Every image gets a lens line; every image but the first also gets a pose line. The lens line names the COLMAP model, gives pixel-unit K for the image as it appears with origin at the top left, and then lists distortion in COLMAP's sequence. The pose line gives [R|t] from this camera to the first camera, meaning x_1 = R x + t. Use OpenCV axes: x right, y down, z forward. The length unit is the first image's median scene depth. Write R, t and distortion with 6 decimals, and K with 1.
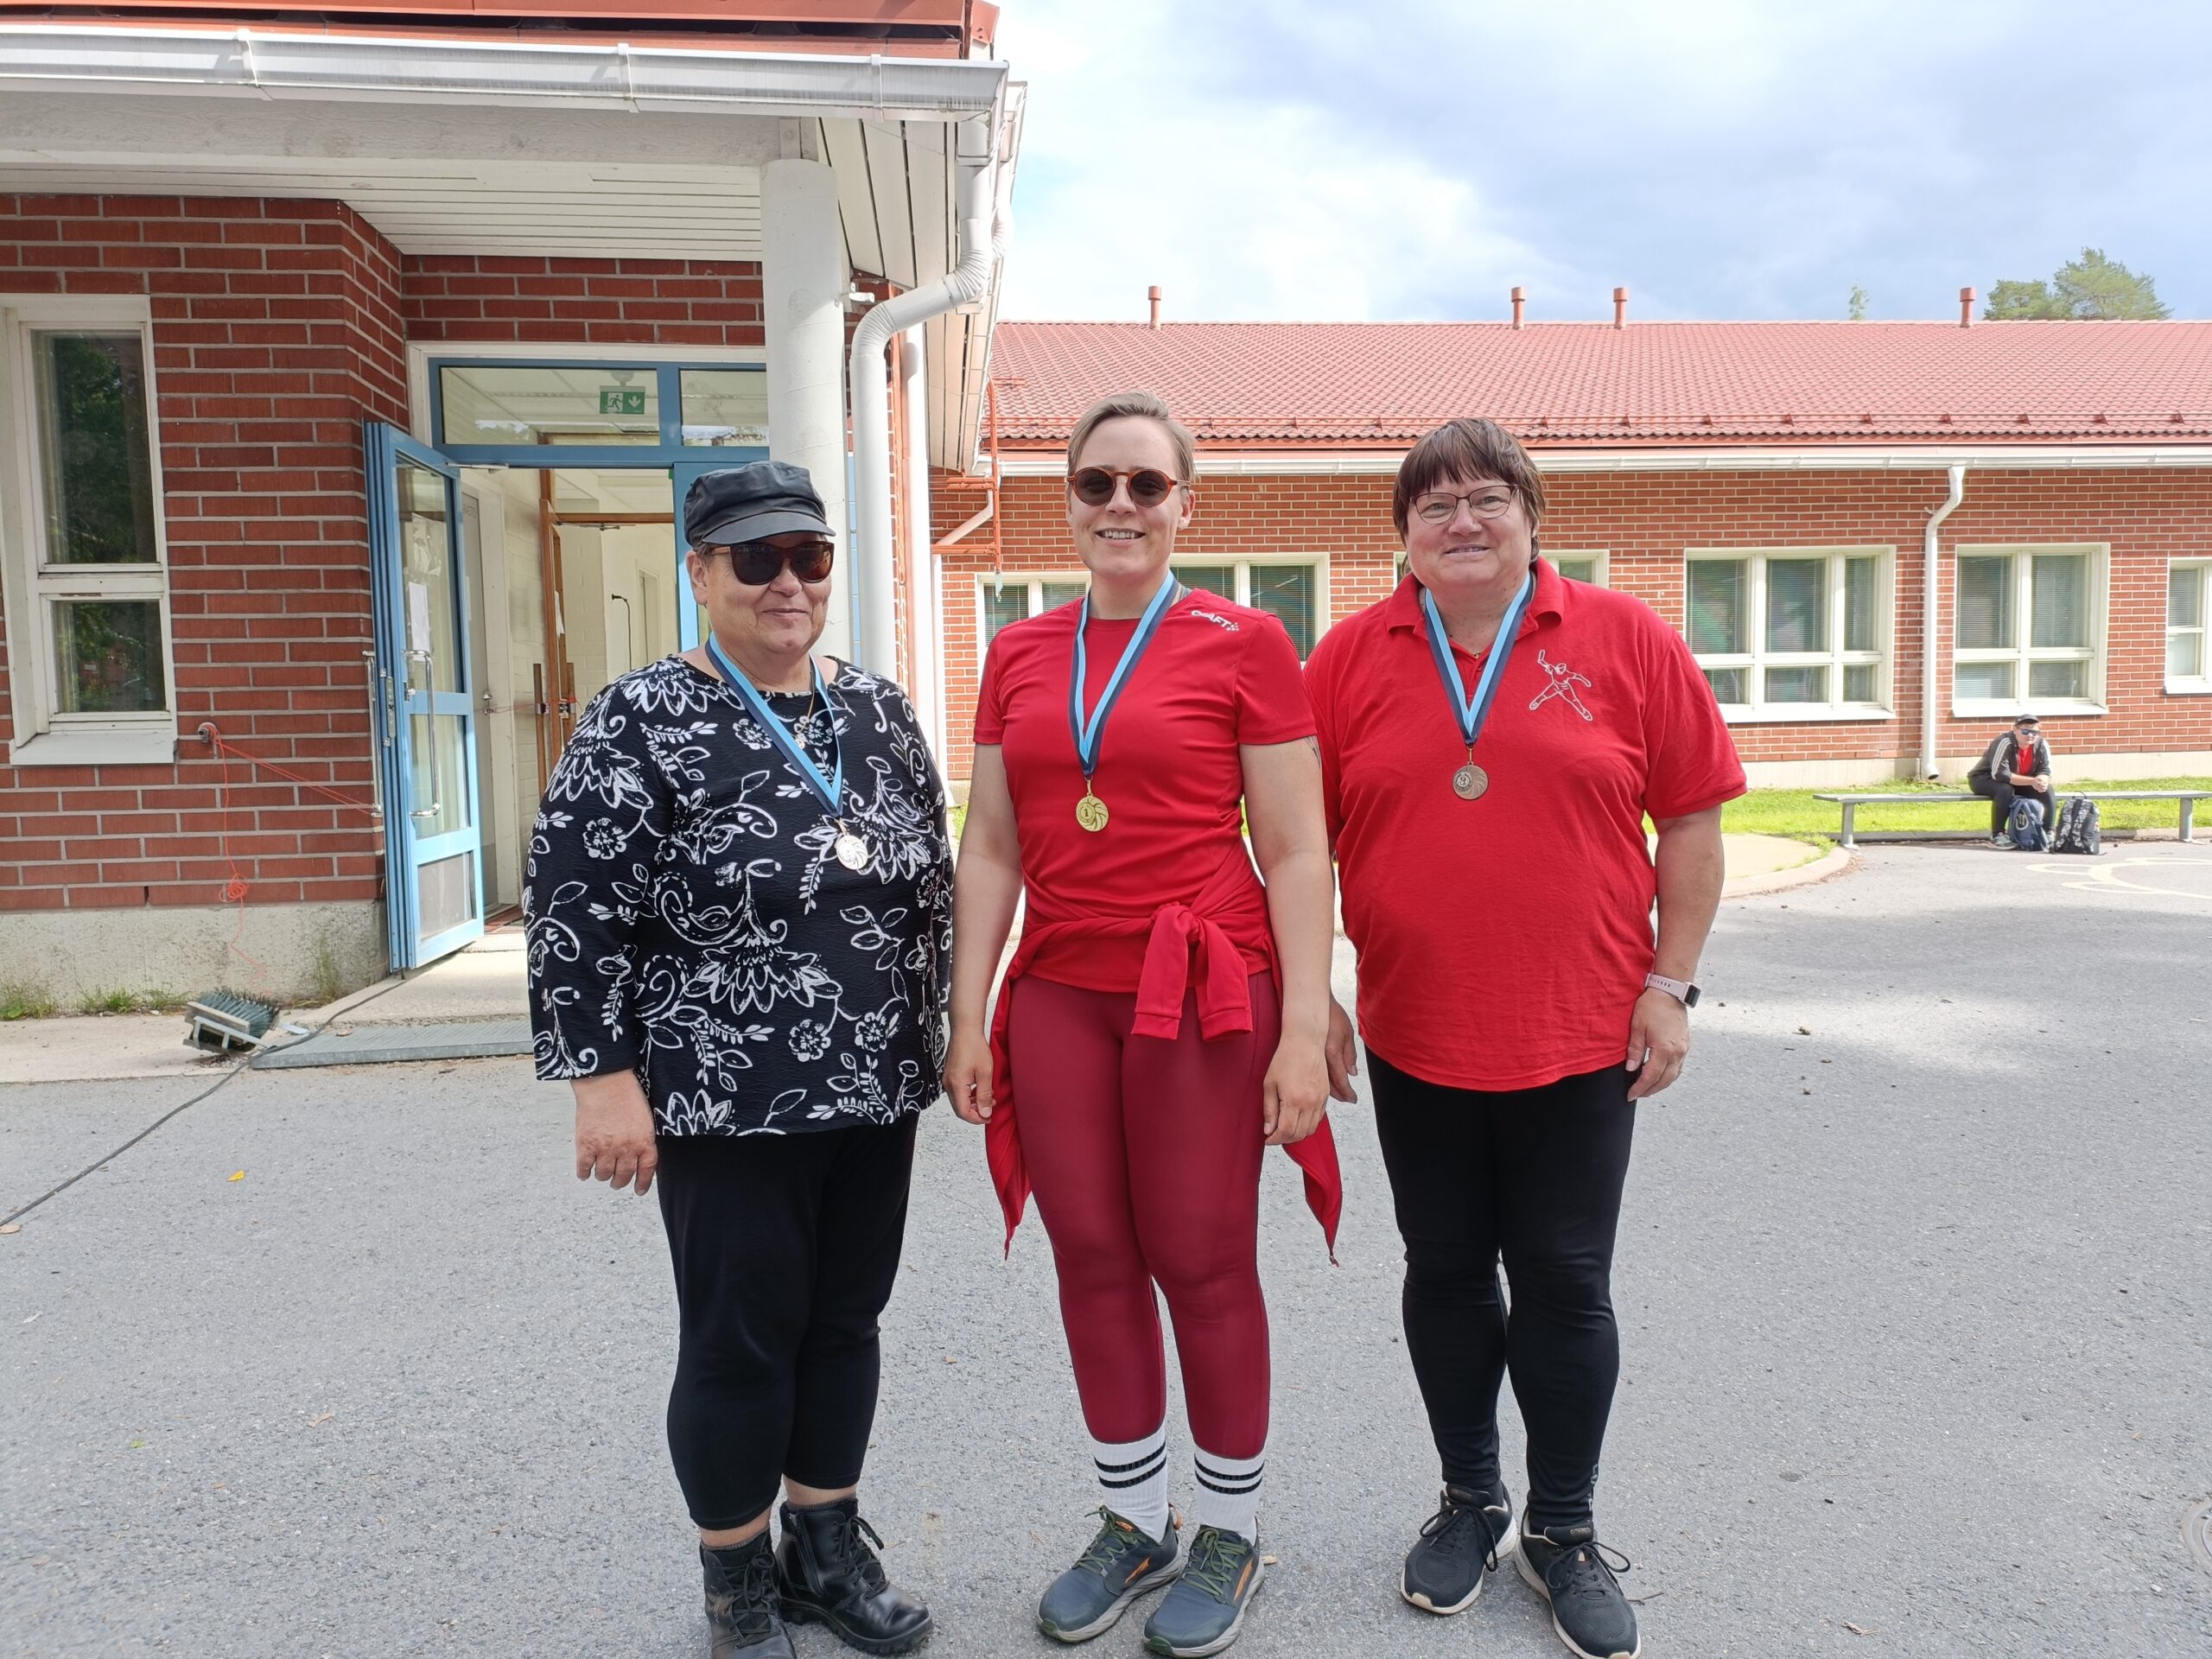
lens RADIAL K [[1617.0, 0, 1119.9], [0, 1617.0, 833.7], [0, 0, 1]] dist [0.062960, -0.067378]
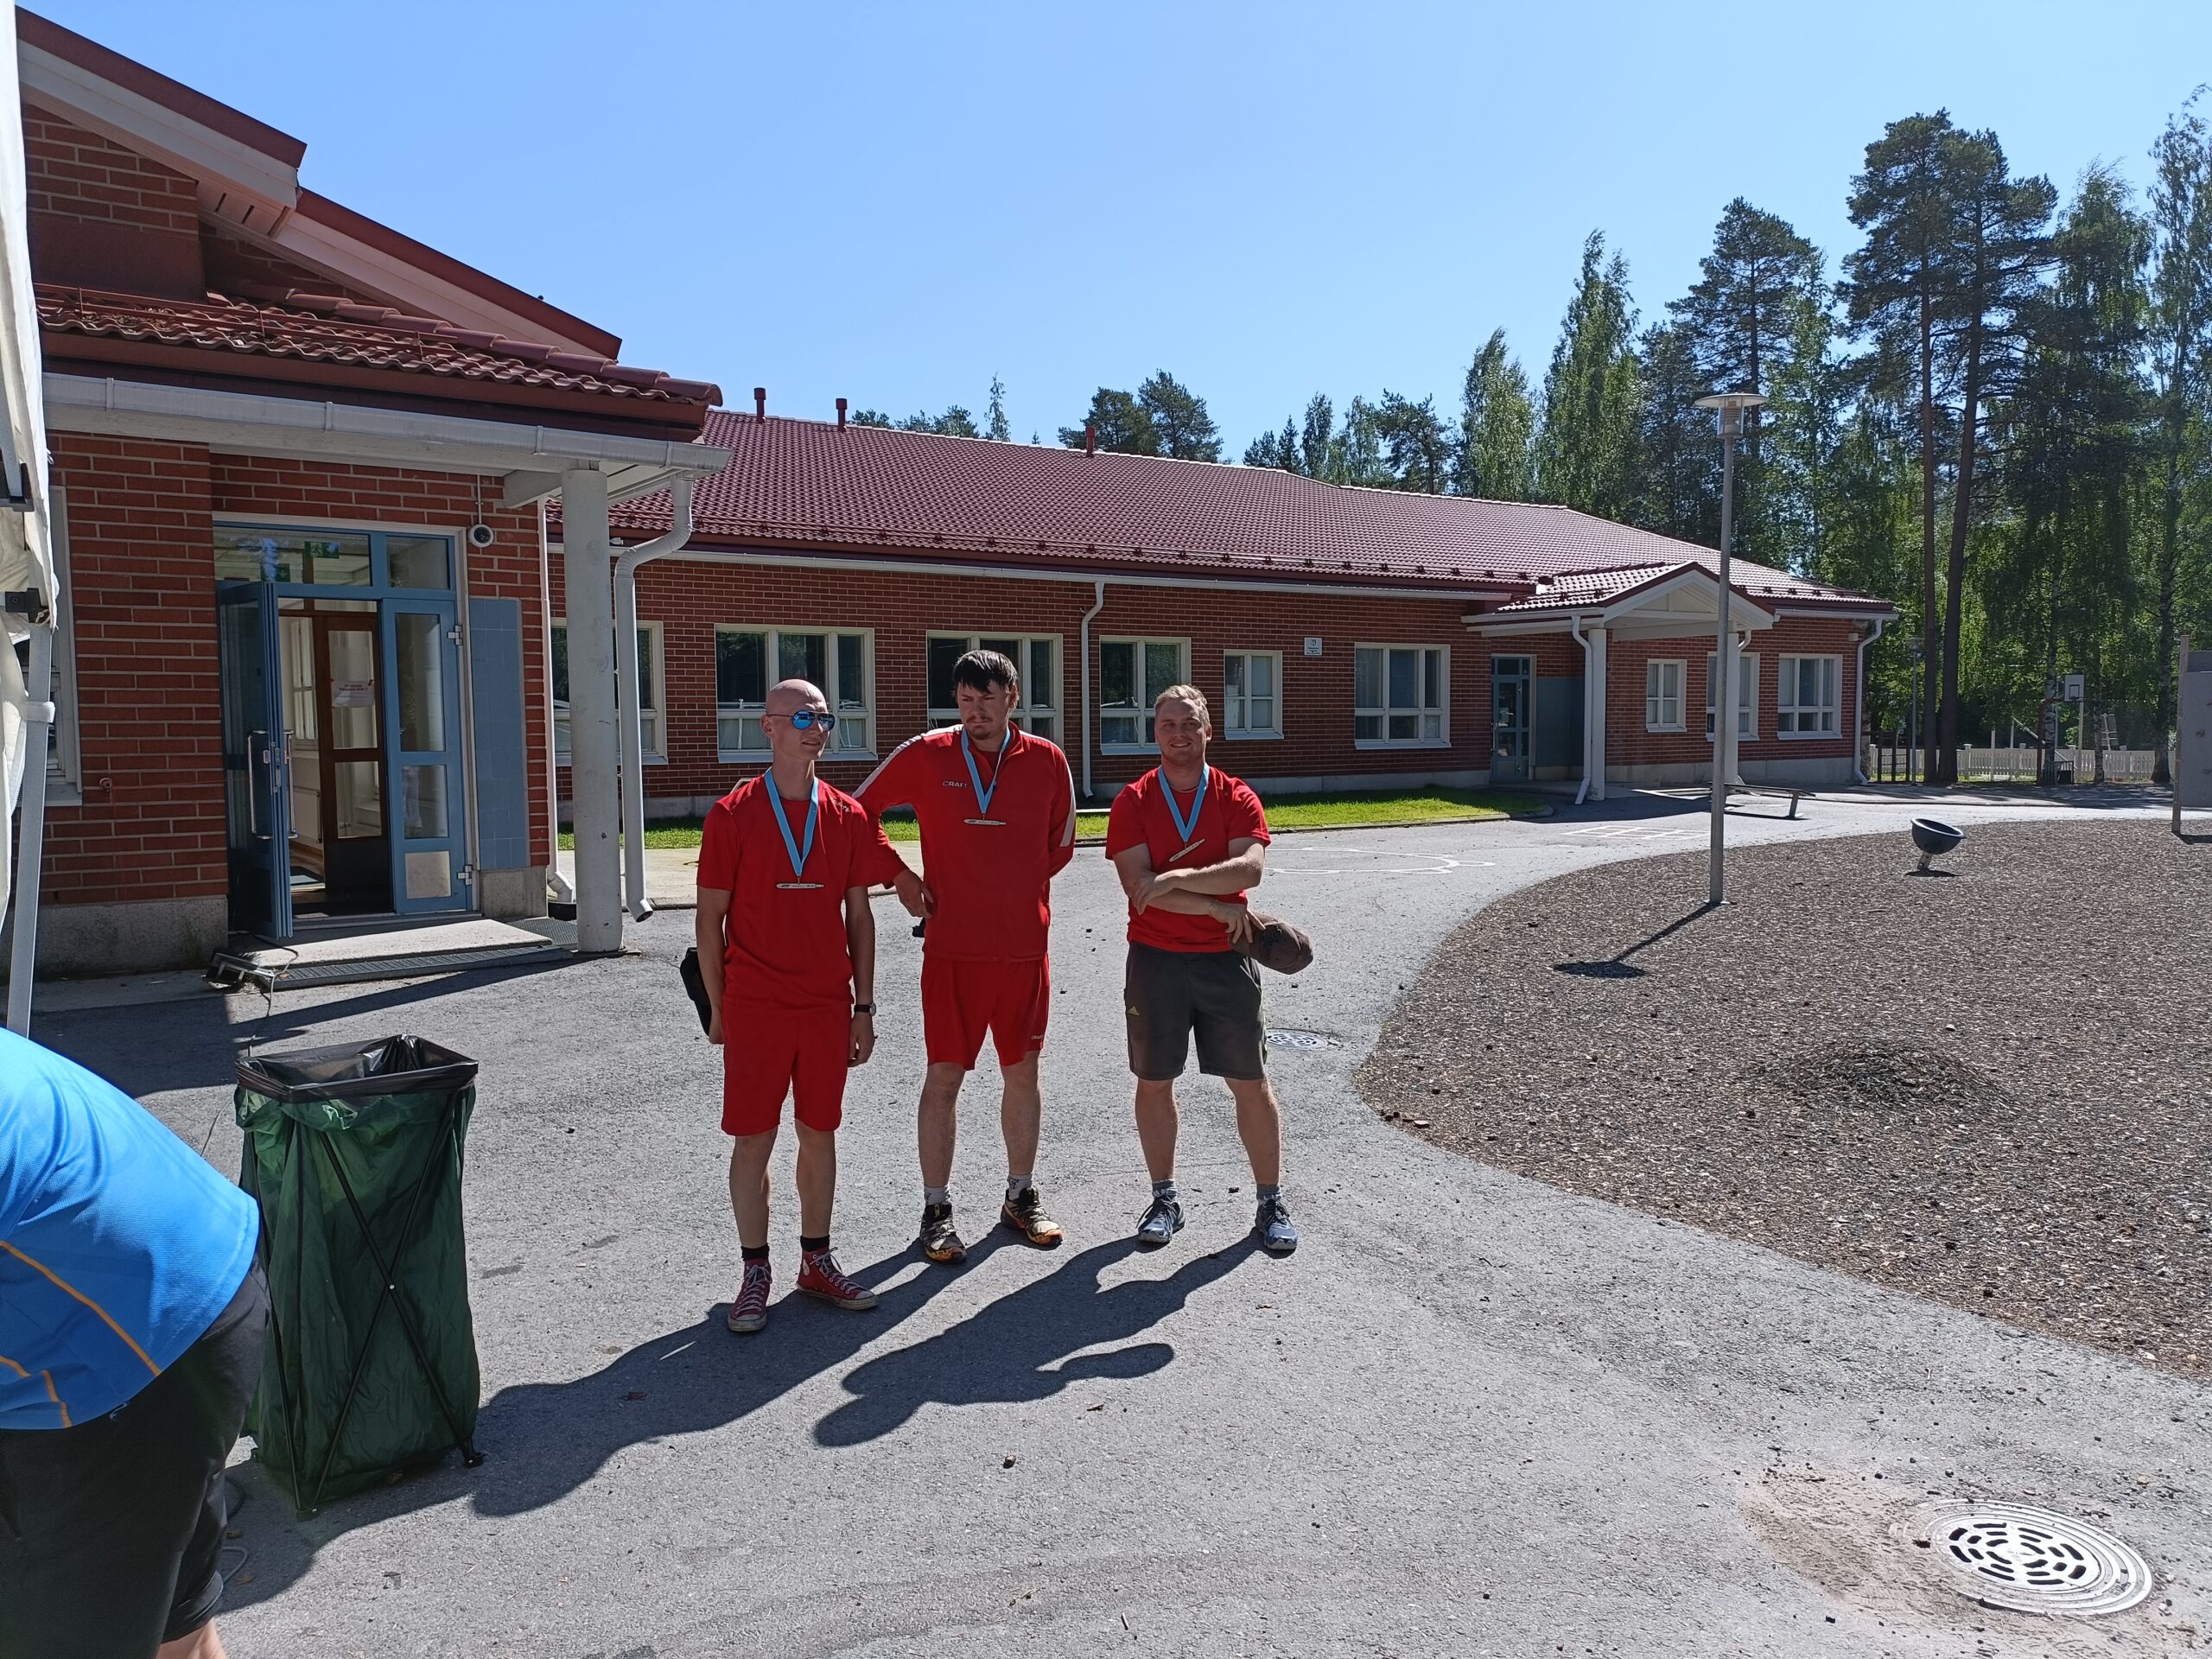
lens RADIAL K [[1609.5, 0, 1107.2], [0, 1609.5, 837.6], [0, 0, 1]] dist [0.062720, -0.059356]
pose [[0.879092, -0.022103, 0.476140, -0.429221], [0.026386, 0.999649, -0.002312, 0.011685], [-0.475922, 0.014596, 0.879367, -0.653439]]
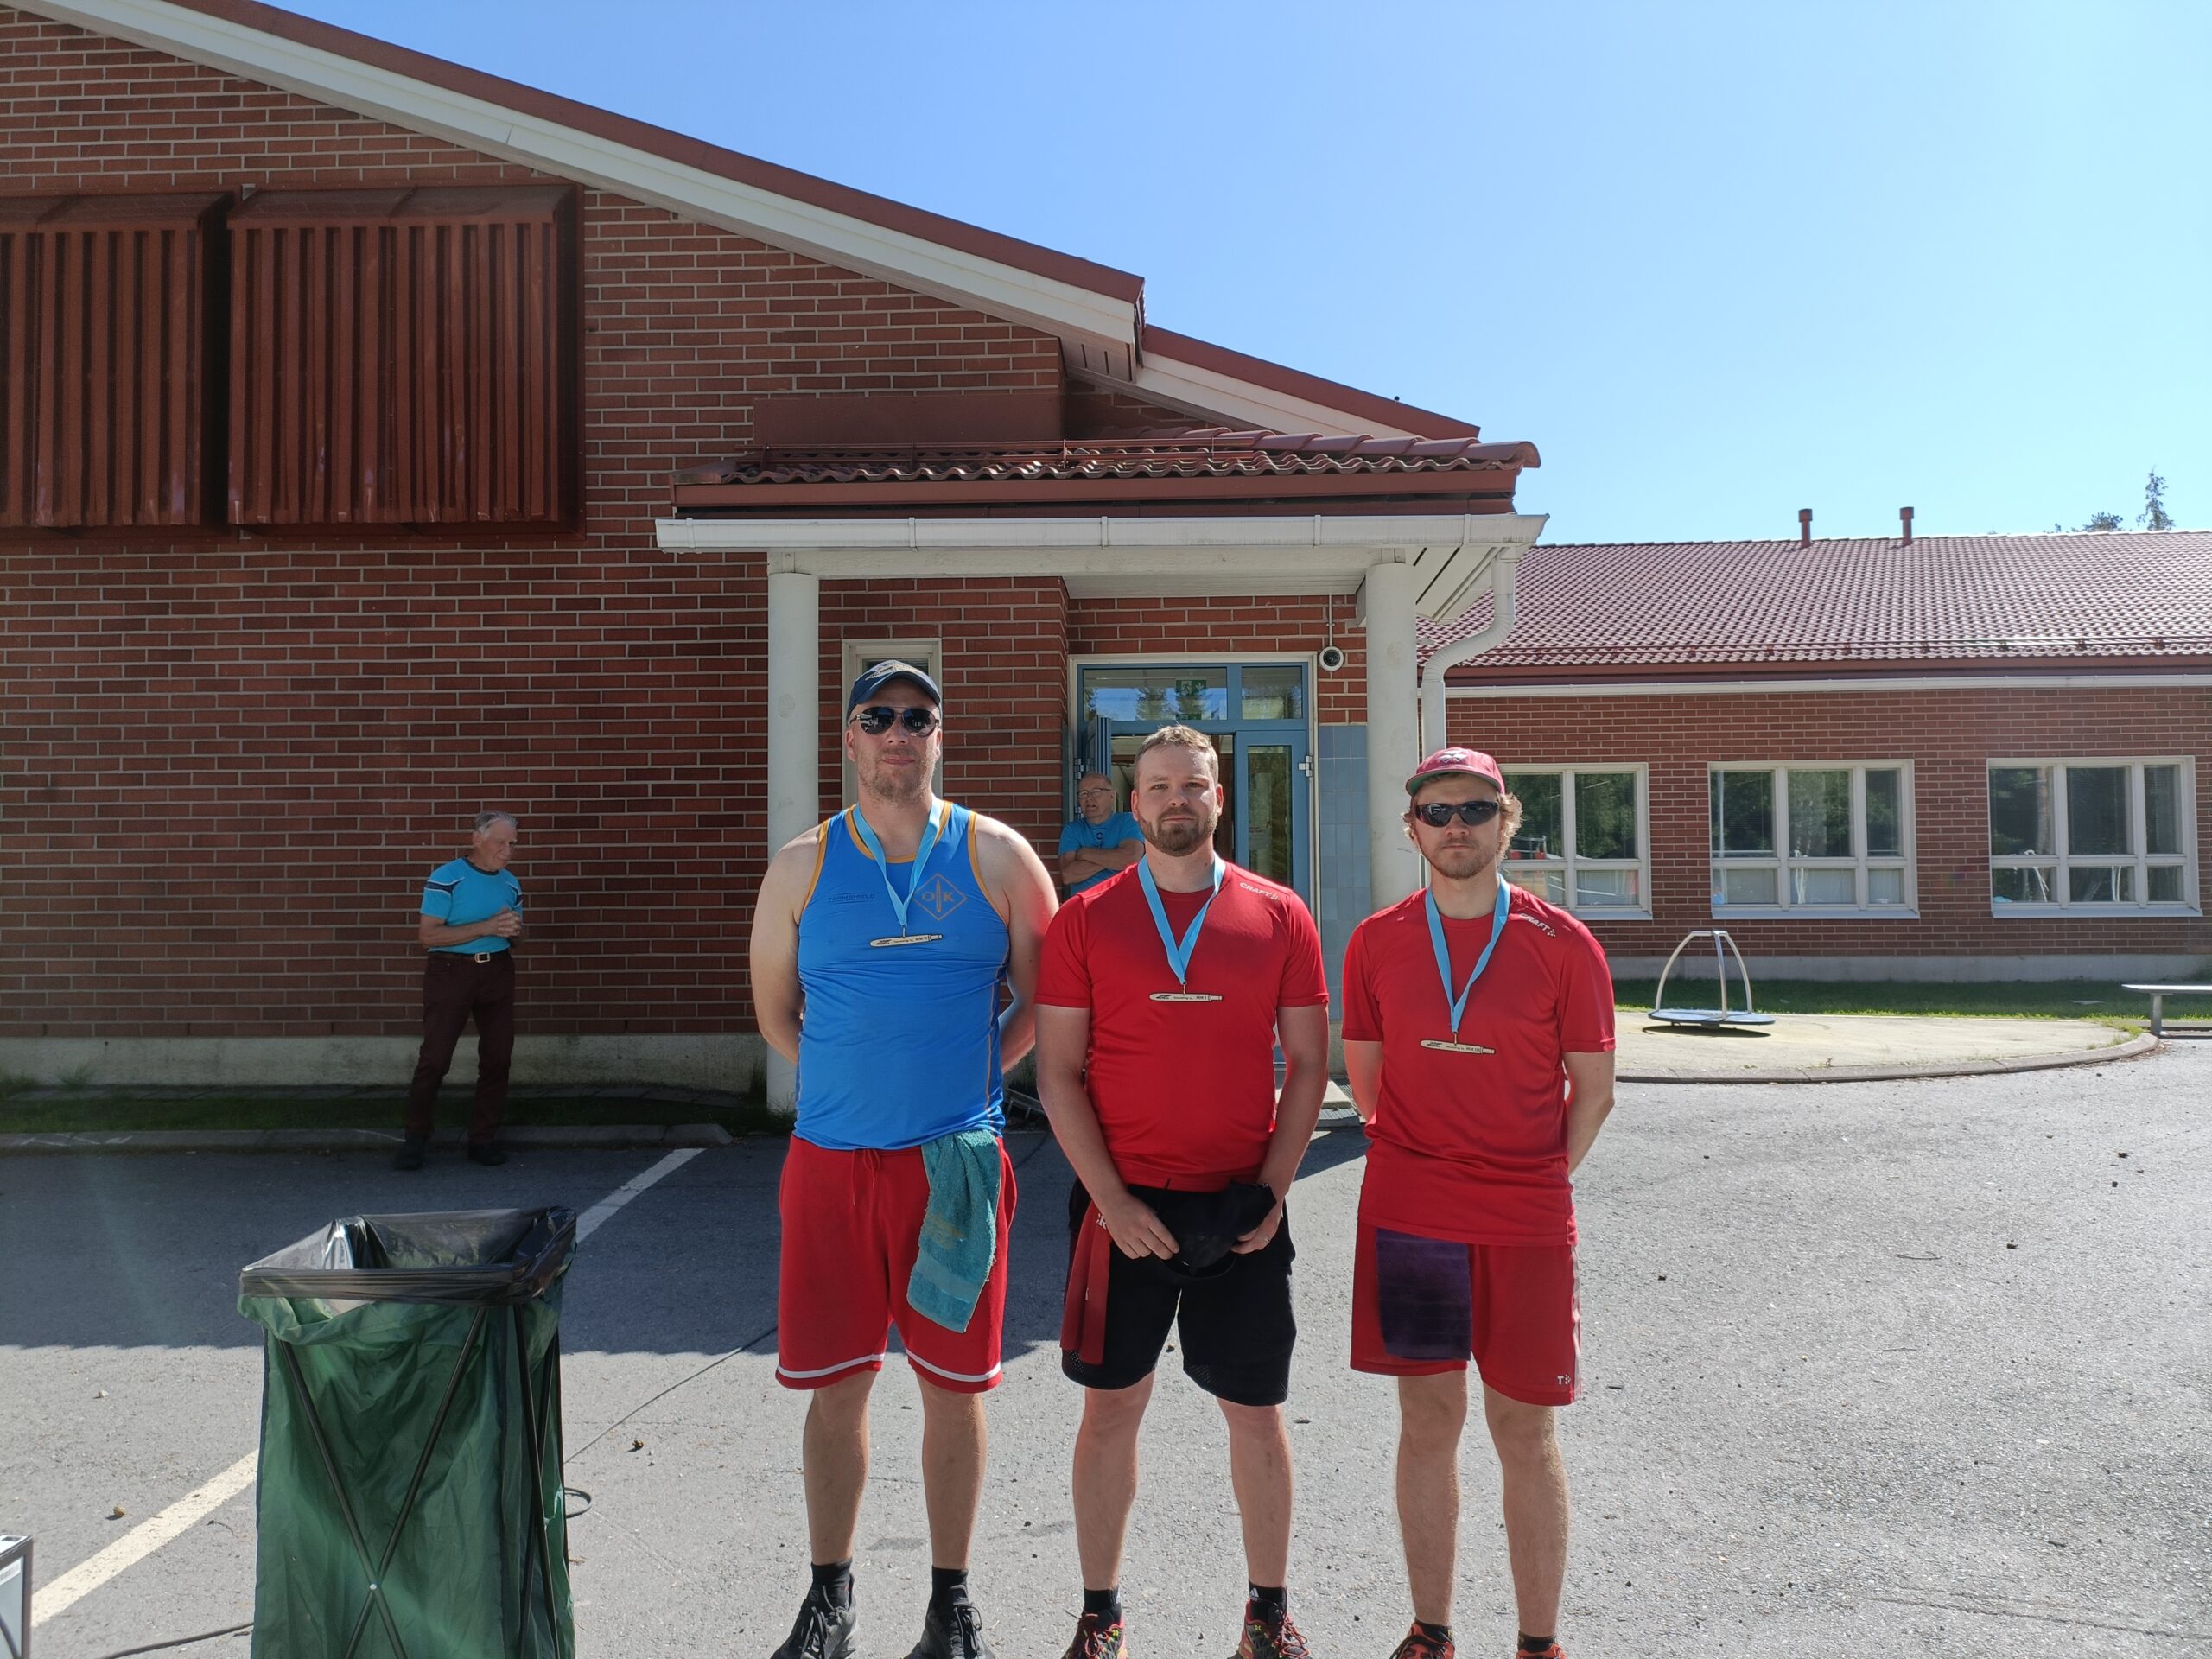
lens RADIAL K [[1617.0, 0, 1119.9], [0, 1617.0, 833.7], [0, 0, 1]] dist [0.062960, -0.067378]
pose [[0.988774, 0.005374, -0.149320, -0.171983], [-0.021798, 0.993849, -0.108575, 0.019618], [0.147818, 0.110611, 0.982810, -0.429872]]
